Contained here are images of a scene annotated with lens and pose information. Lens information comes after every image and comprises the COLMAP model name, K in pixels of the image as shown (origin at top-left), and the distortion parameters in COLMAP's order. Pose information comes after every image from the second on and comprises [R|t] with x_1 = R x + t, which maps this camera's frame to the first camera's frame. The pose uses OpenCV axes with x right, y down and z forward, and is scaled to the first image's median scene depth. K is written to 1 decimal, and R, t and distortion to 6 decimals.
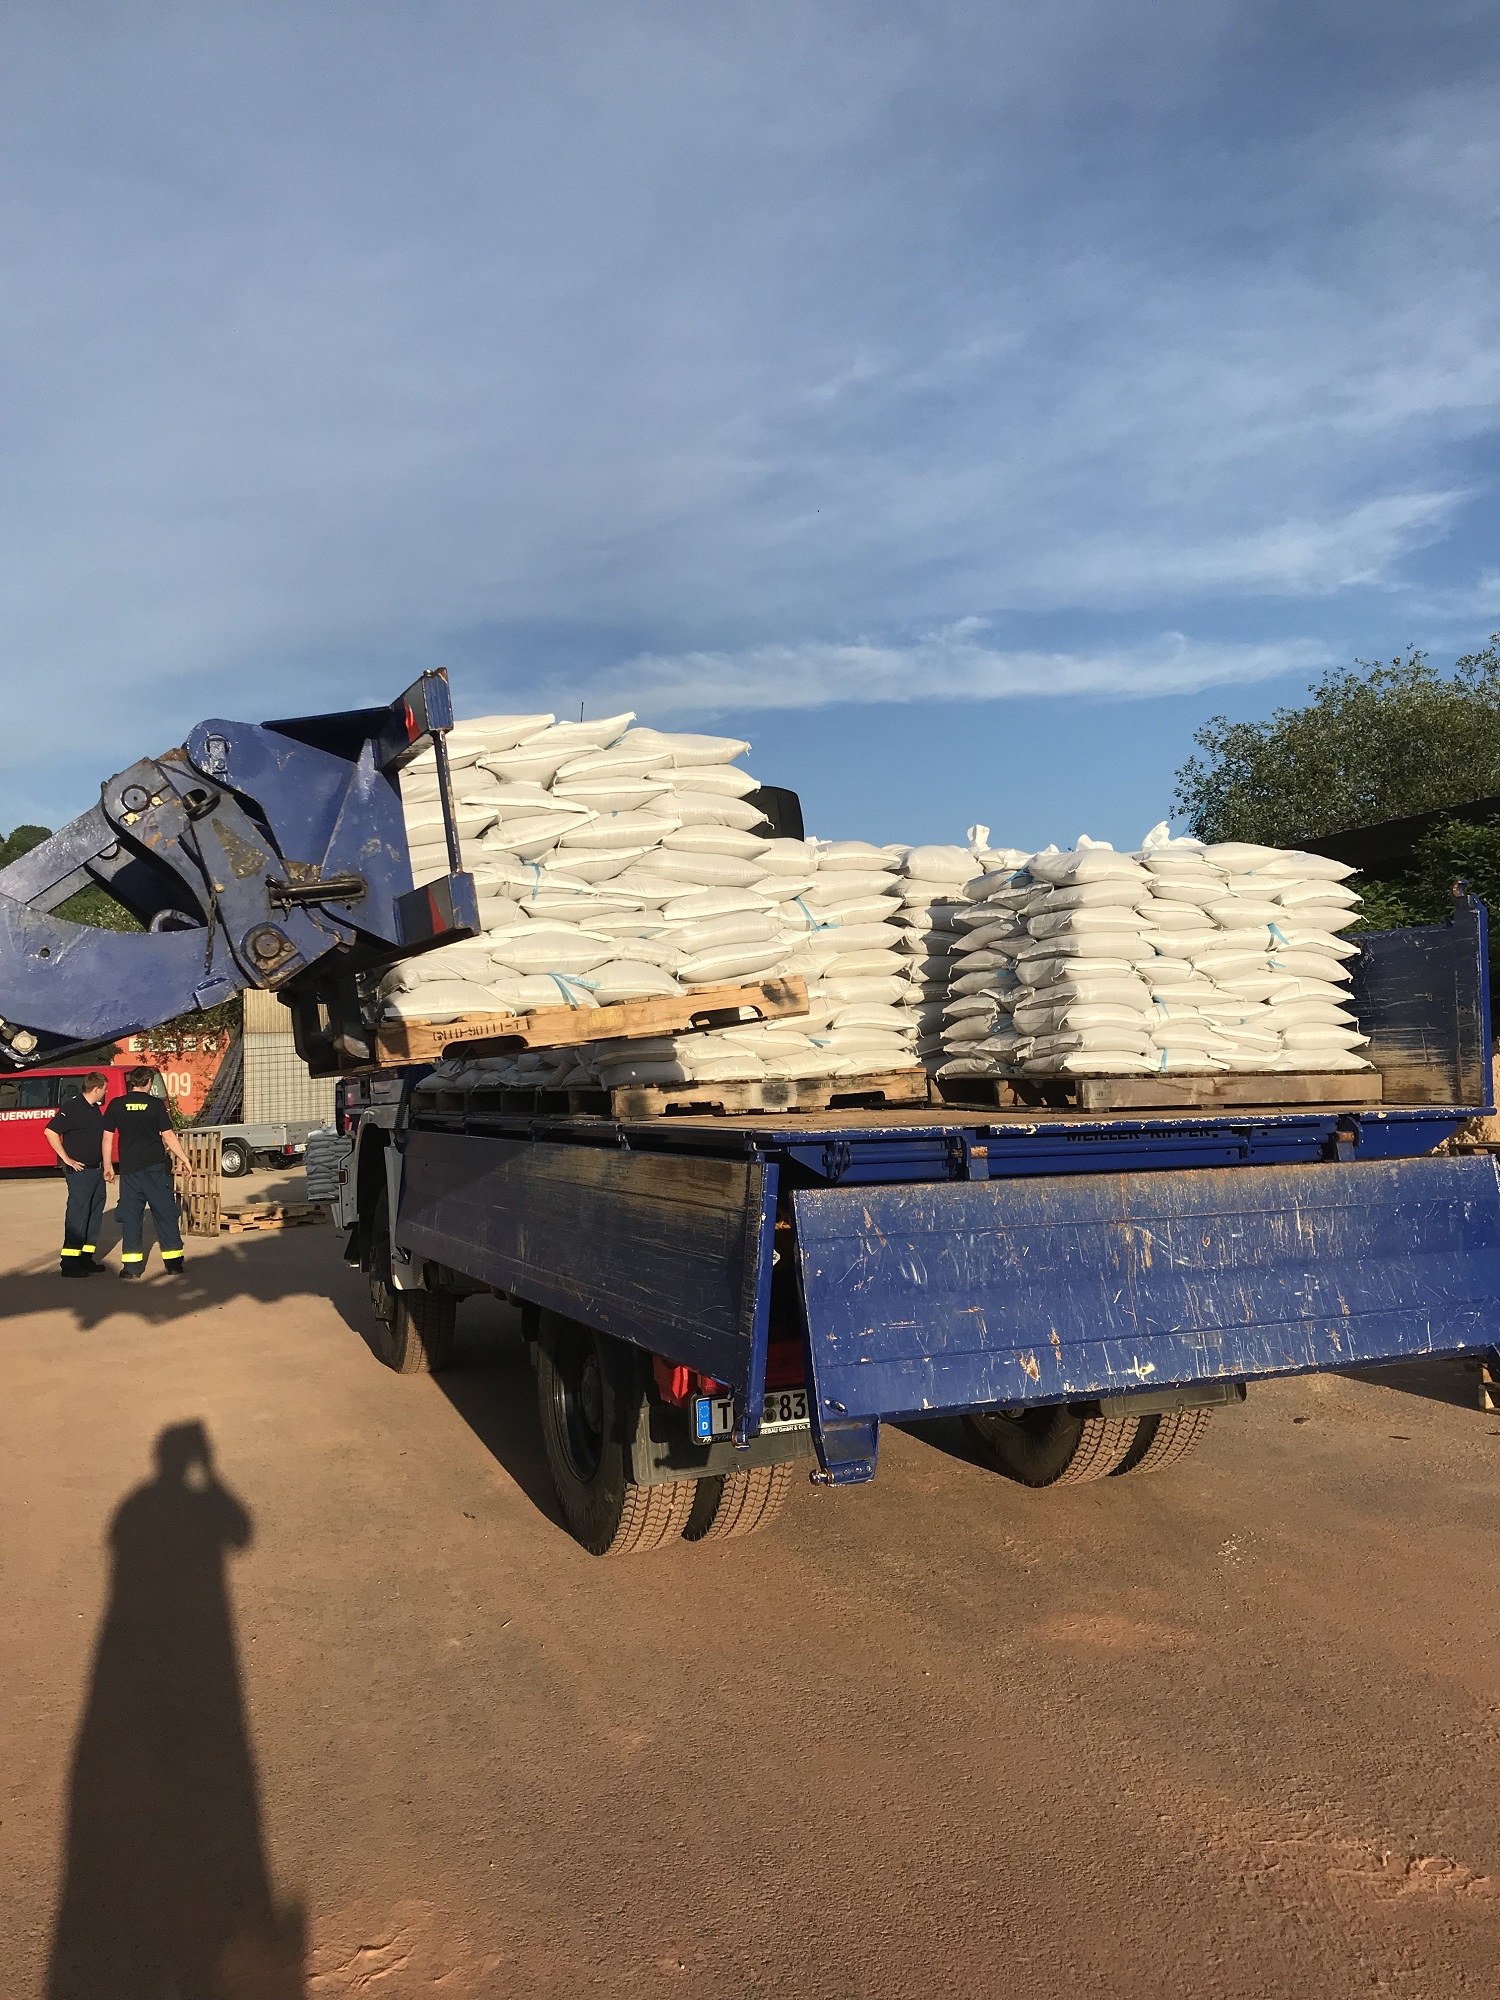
lens RADIAL K [[1633.1, 0, 750.0], [0, 1633.1, 1000.0], [0, 0, 1]] dist [0.066832, -0.082915]
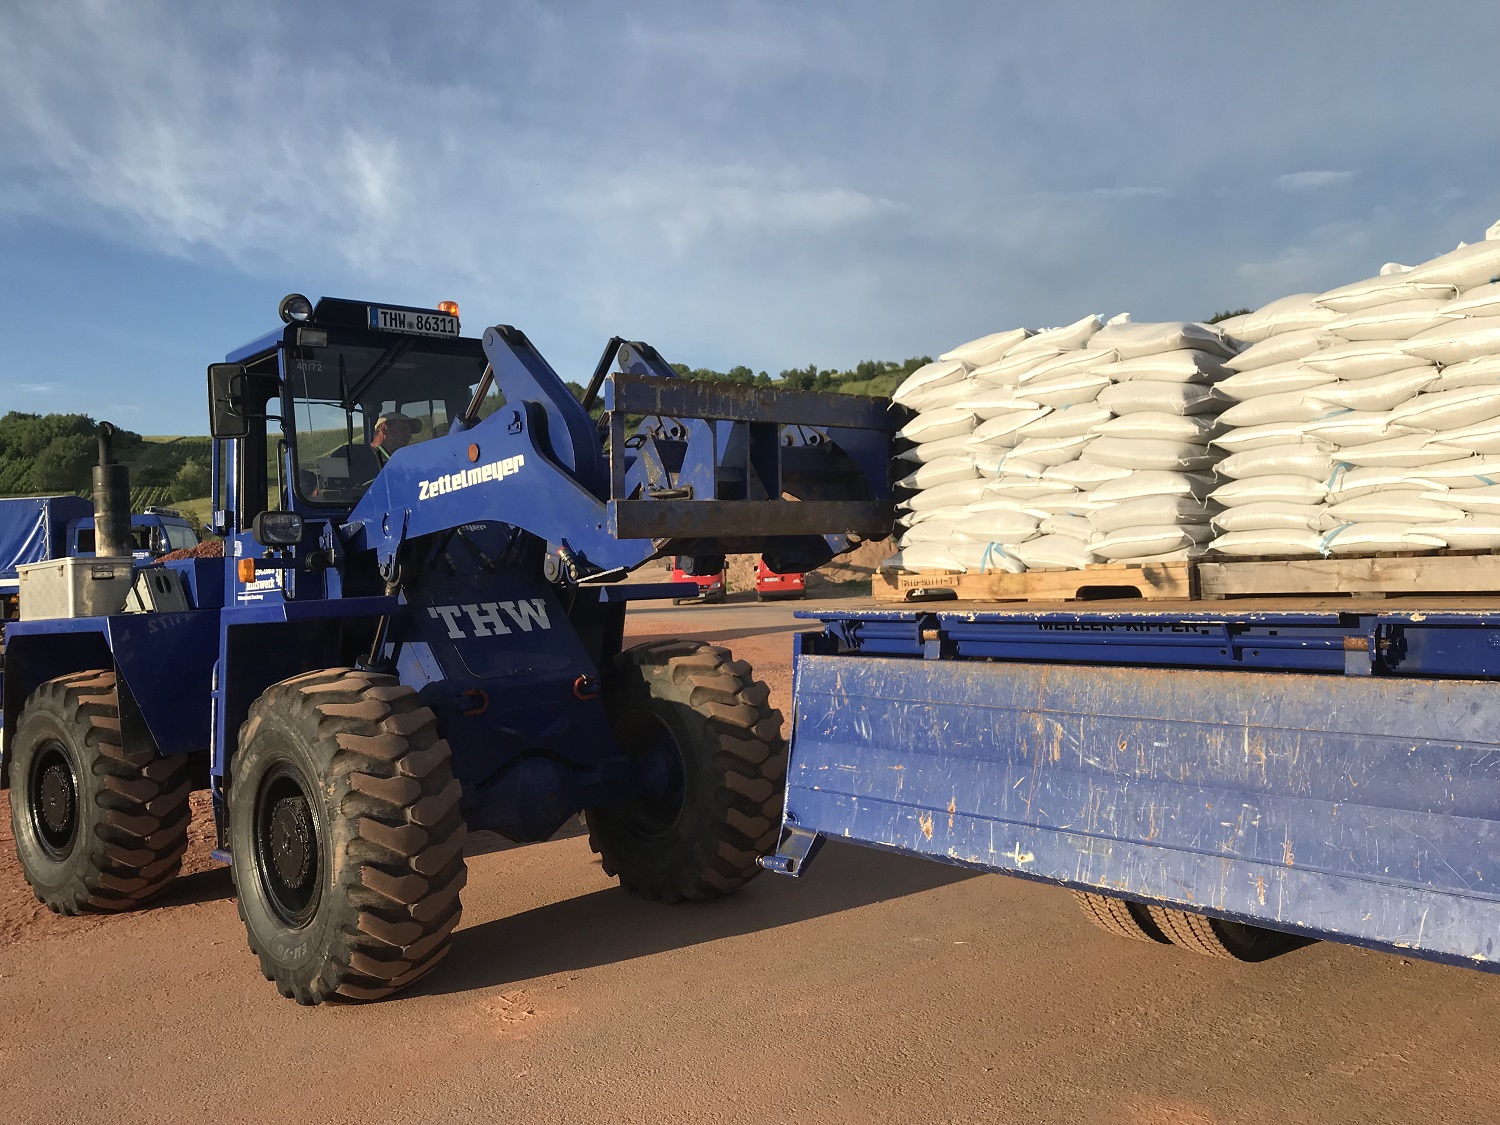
lens RADIAL K [[1224.9, 0, 750.0], [0, 1224.9, 562.5], [0, 0, 1]] dist [0.066832, -0.082915]
pose [[0.291388, 0.005017, -0.956592, 0.900463], [0.082041, 0.996171, 0.030215, 0.006236], [0.953080, -0.087284, 0.289861, 0.620950]]
